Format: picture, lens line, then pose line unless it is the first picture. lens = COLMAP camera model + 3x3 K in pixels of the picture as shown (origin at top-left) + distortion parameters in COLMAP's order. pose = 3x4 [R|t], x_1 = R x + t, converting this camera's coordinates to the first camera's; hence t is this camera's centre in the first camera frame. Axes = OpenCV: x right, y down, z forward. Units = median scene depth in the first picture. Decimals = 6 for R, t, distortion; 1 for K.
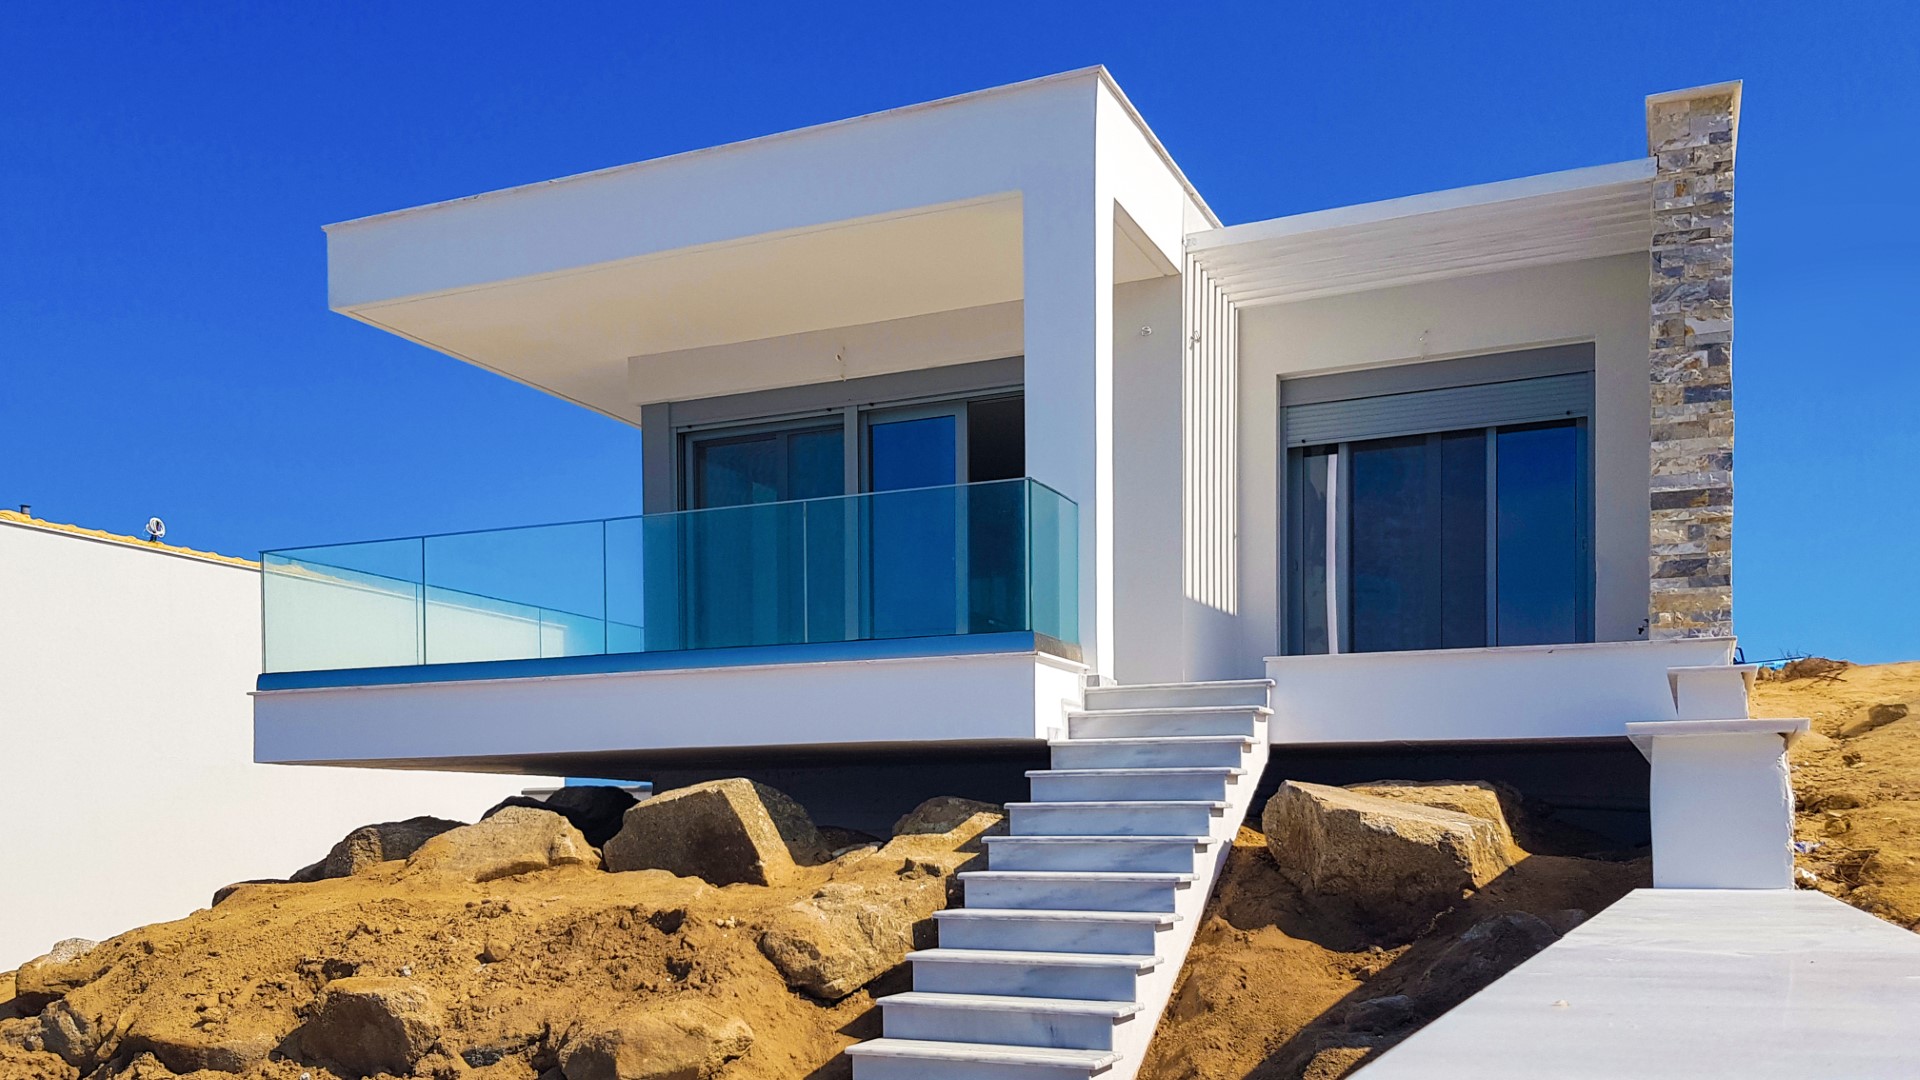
lens RADIAL K [[1573.8, 0, 962.2], [0, 1573.8, 645.5], [0, 0, 1]] dist [0.044756, -0.002271]
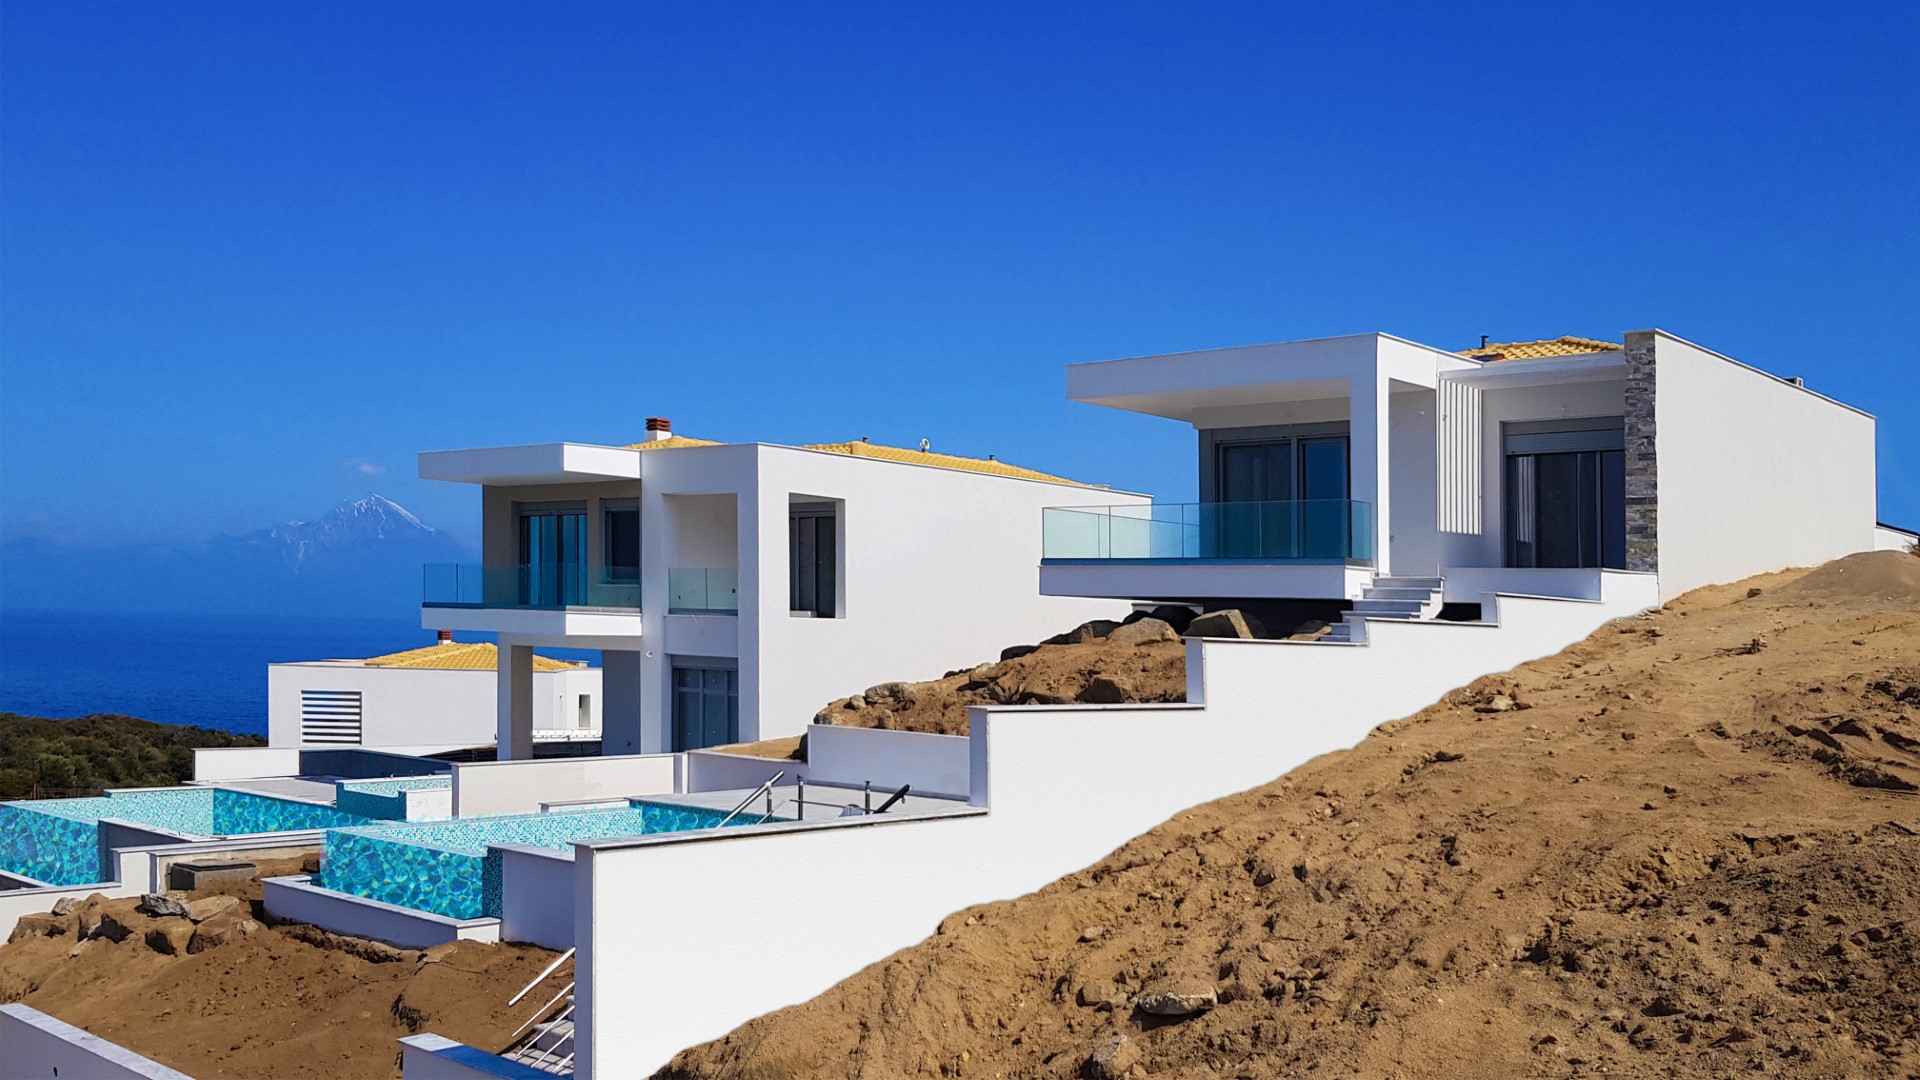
lens RADIAL K [[1711.6, 0, 962.1], [0, 1711.6, 589.5], [0, 0, 1]] dist [-0.001439, -0.001812]
pose [[0.941660, 0.022683, -0.335801, 0.368723], [0.009249, 0.995605, 0.093190, -0.208366], [0.336439, -0.090859, 0.937312, -1.723124]]
